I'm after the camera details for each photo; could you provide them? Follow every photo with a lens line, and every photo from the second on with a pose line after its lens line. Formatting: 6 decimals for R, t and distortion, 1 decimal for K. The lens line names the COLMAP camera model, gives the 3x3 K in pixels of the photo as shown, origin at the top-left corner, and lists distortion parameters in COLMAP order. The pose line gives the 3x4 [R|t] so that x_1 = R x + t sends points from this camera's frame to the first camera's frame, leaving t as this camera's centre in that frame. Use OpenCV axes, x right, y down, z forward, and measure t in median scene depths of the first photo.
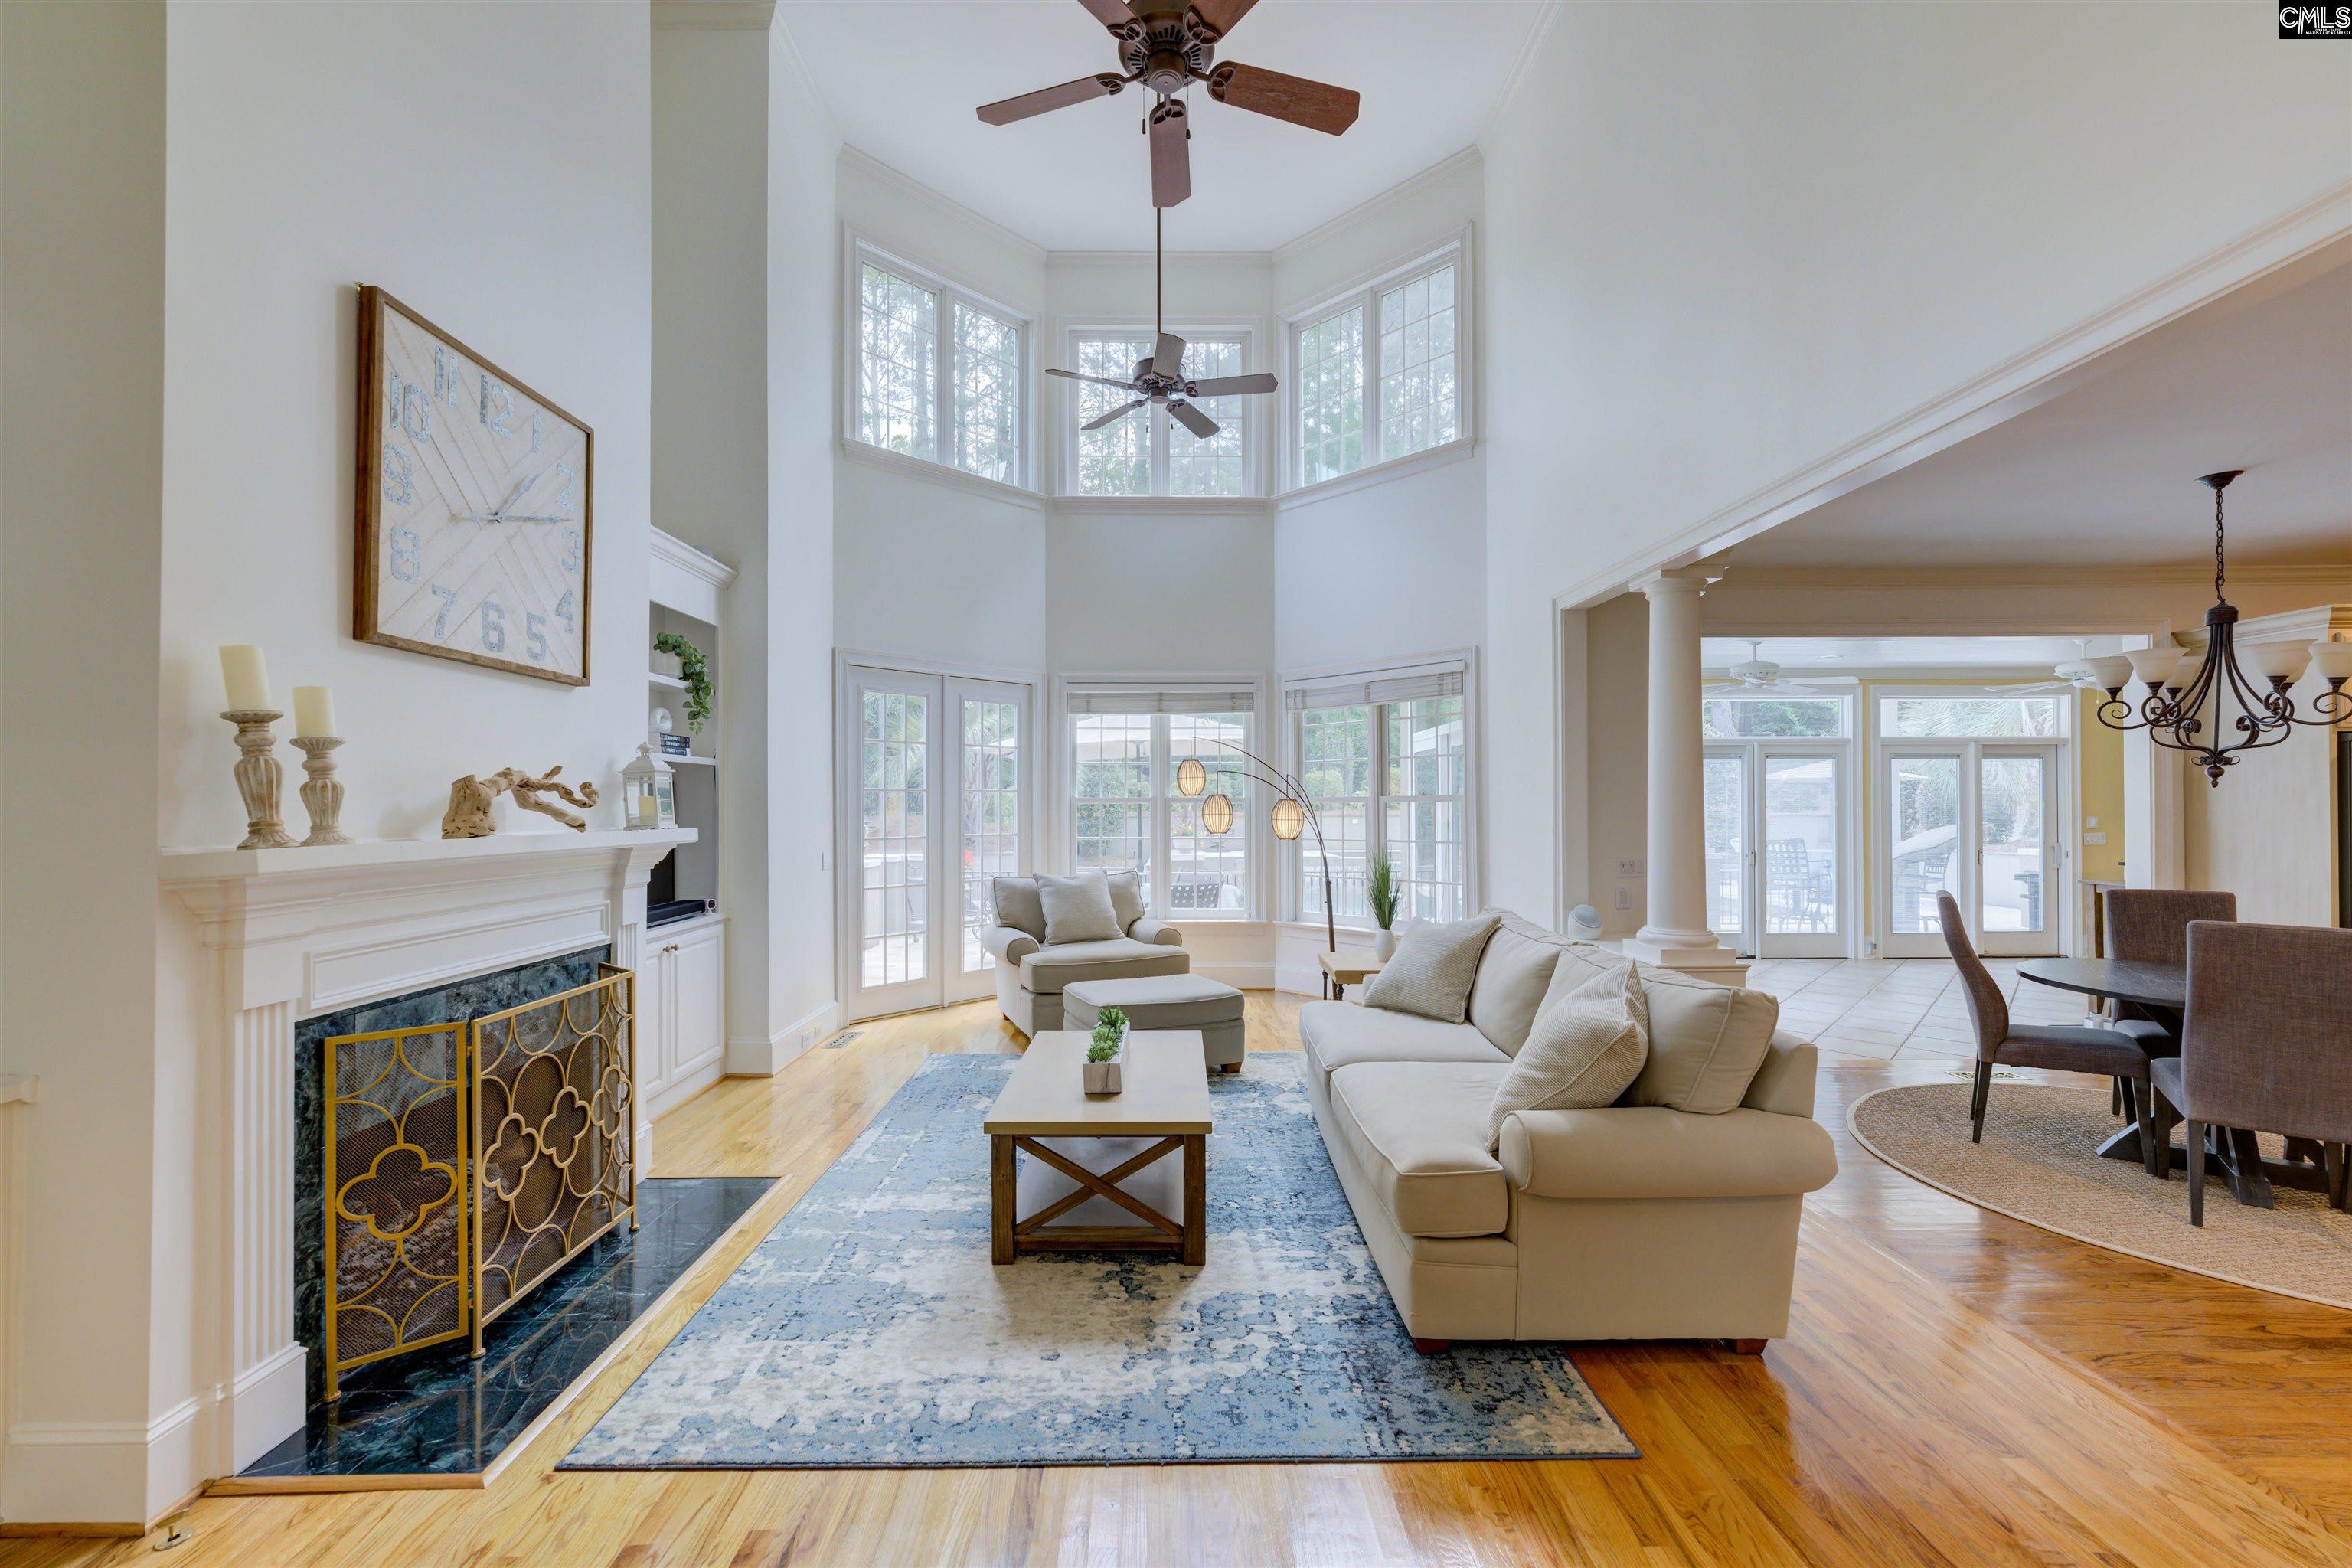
lens RADIAL K [[936.3, 0, 1171.6], [0, 936.3, 799.9], [0, 0, 1]] dist [0.002443, -0.000020]
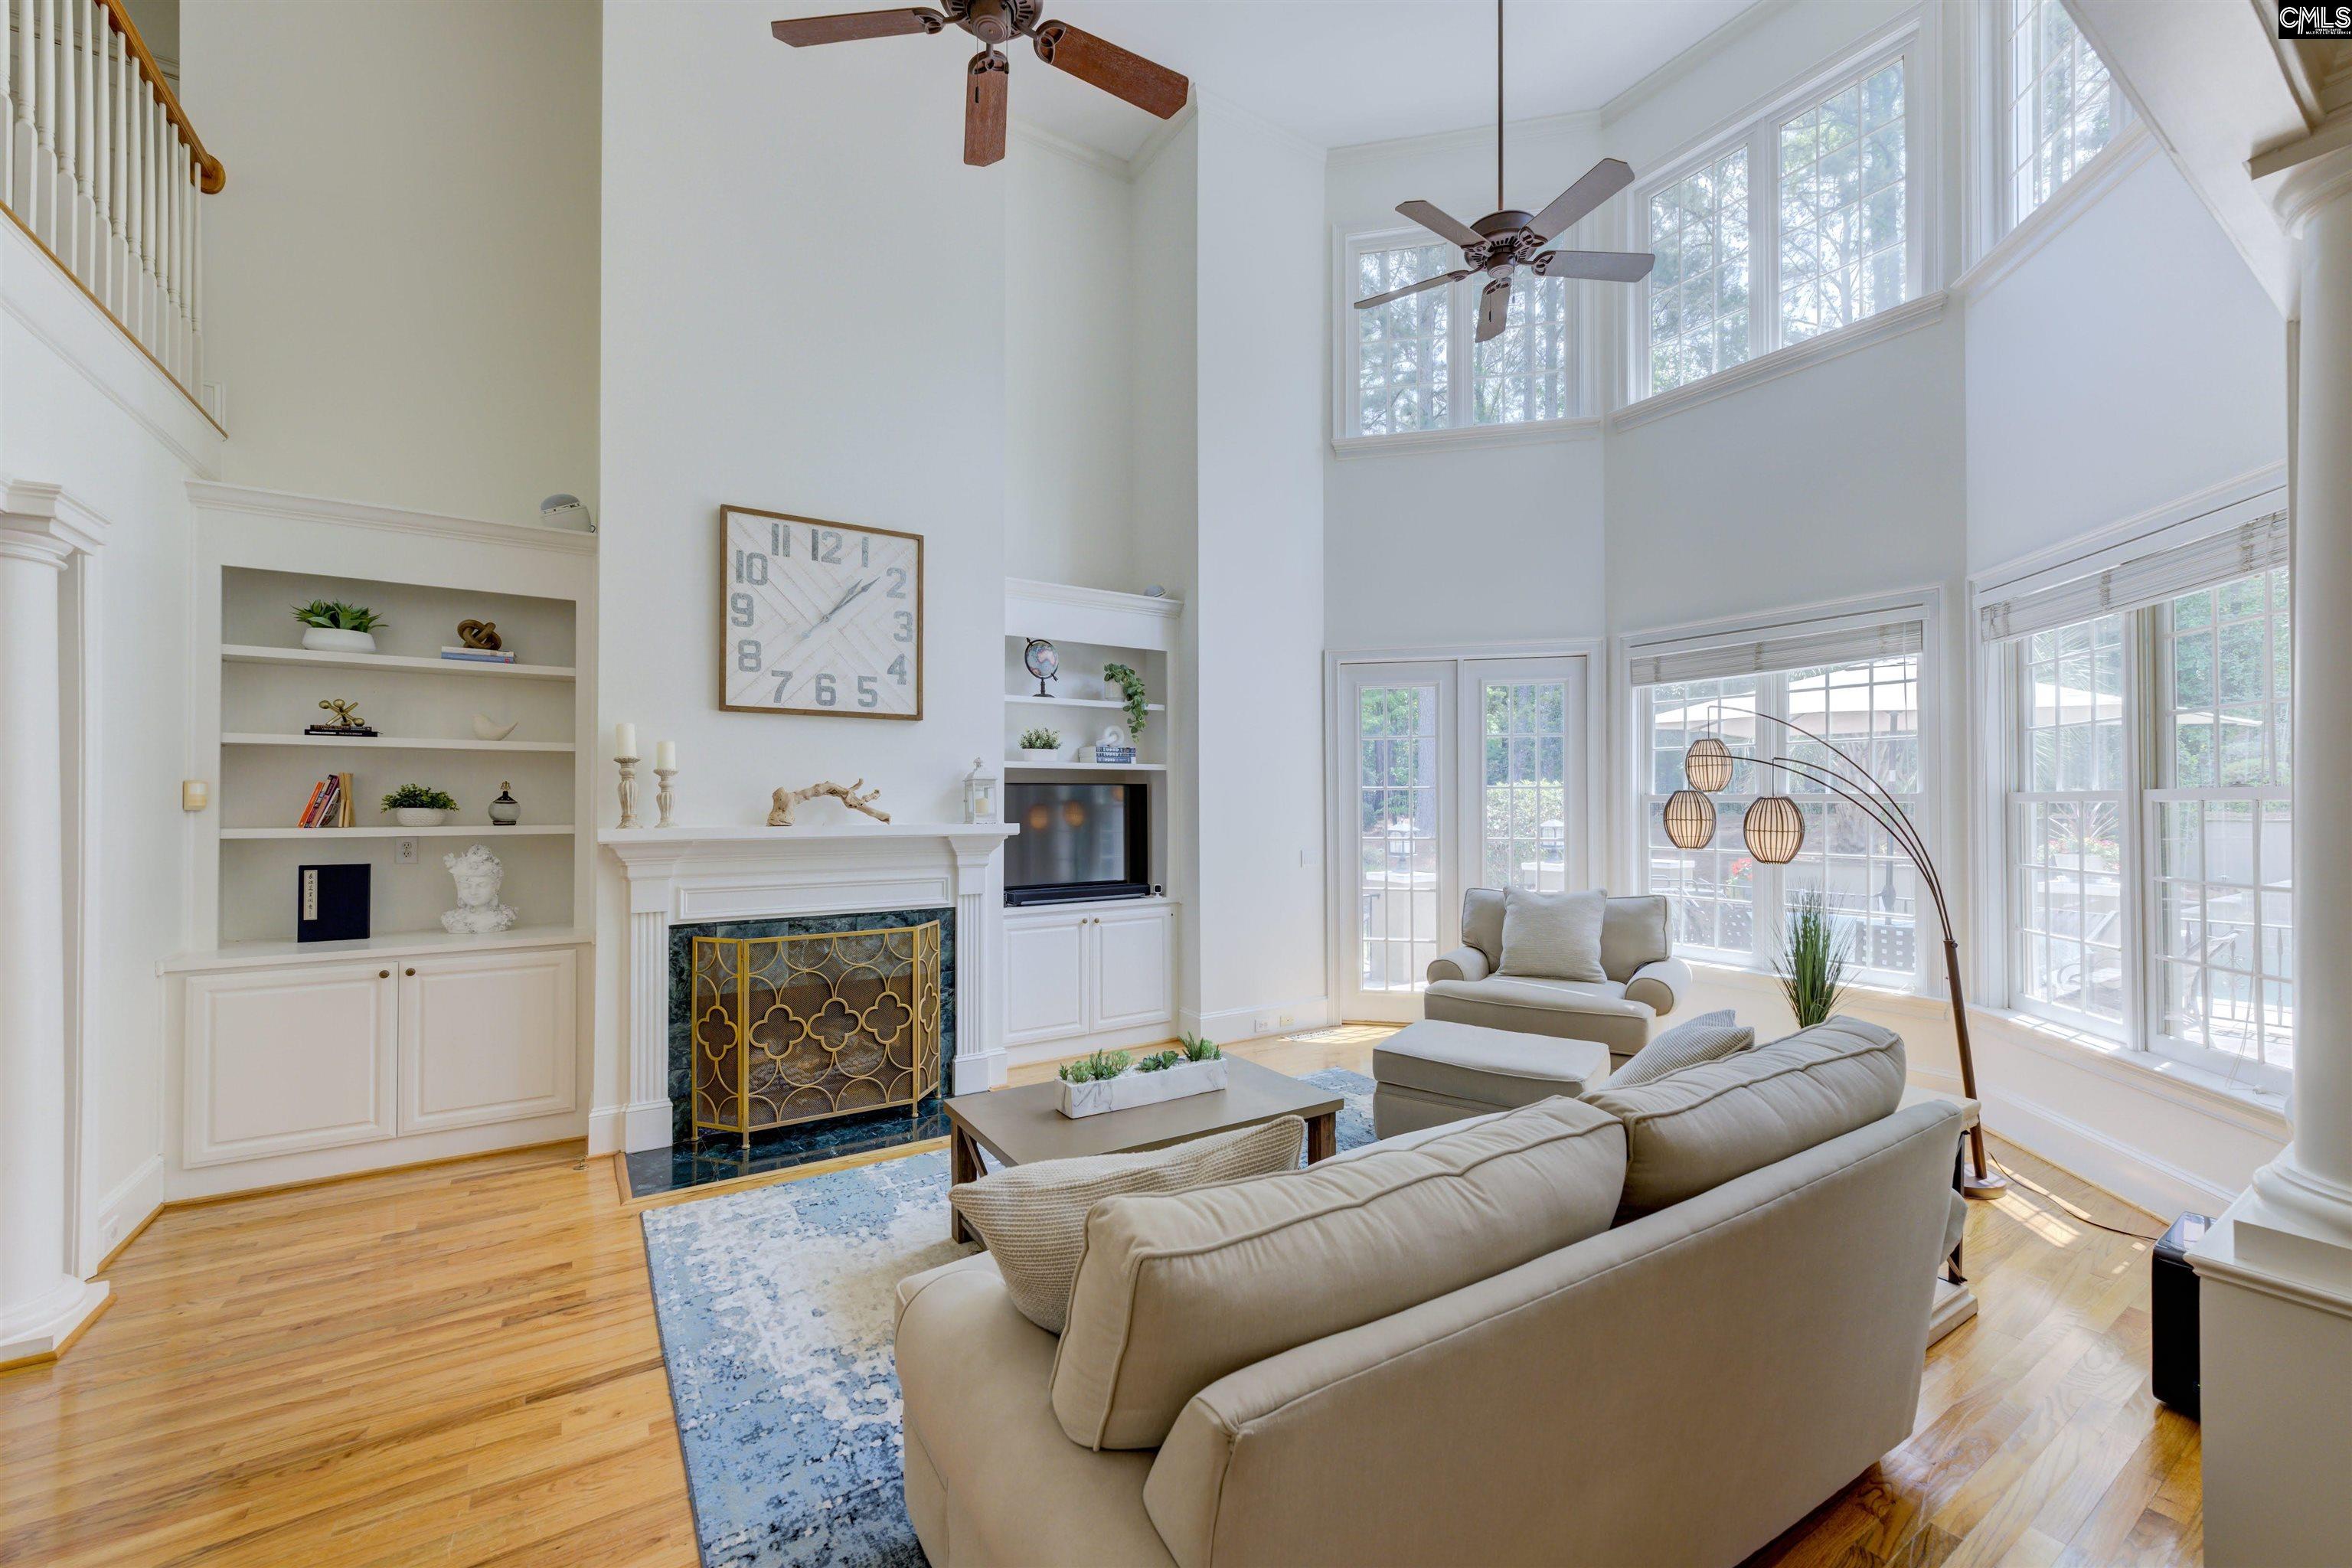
lens RADIAL K [[936.3, 0, 1166.6], [0, 936.3, 800.1], [0, 0, 1]] dist [0.002443, -0.000020]
pose [[0.530227, 0.000004, -0.847856, 0.756780], [0.005293, 0.999981, 0.003314, -0.005196], [0.847839, -0.006245, 0.530217, 0.571366]]
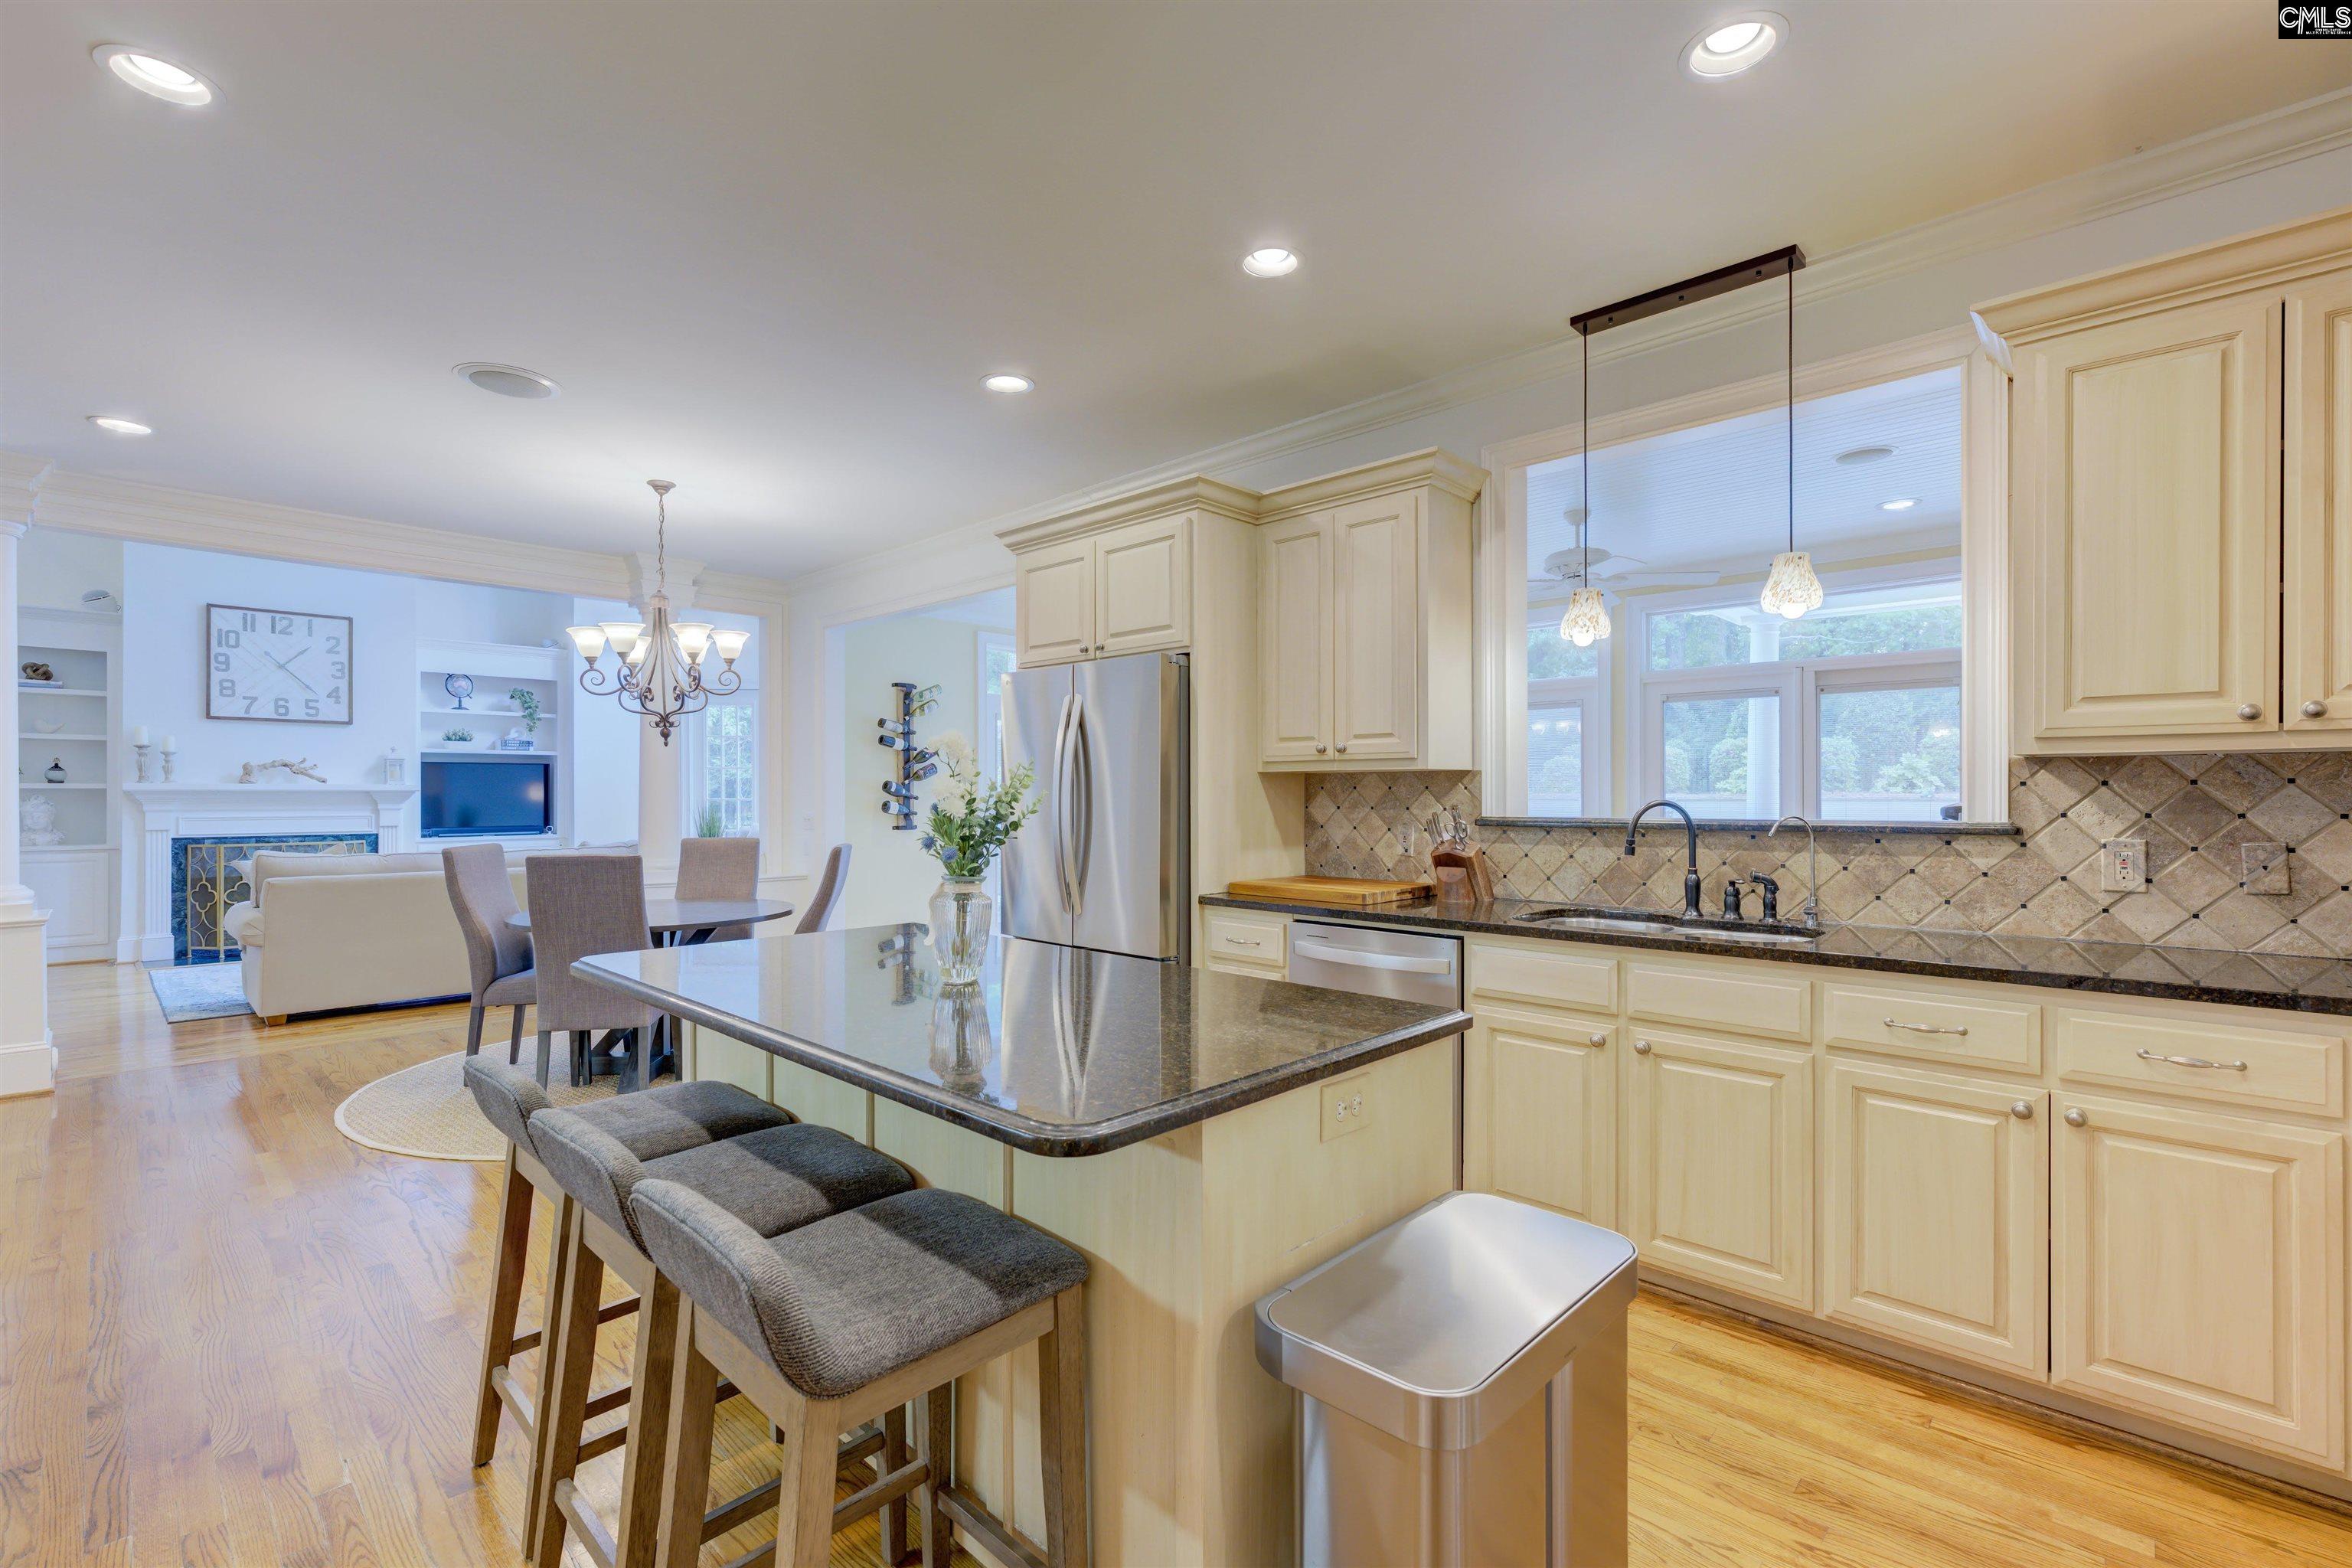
lens RADIAL K [[1038.1, 0, 1174.8], [0, 1038.1, 796.7], [0, 0, 1]] dist [0.000432, 0.002481]
pose [[0.716148, 0.005174, -0.697929, 2.775132], [0.002489, 0.999947, 0.009967, 0.043256], [0.697944, -0.008875, 0.716097, 0.563111]]
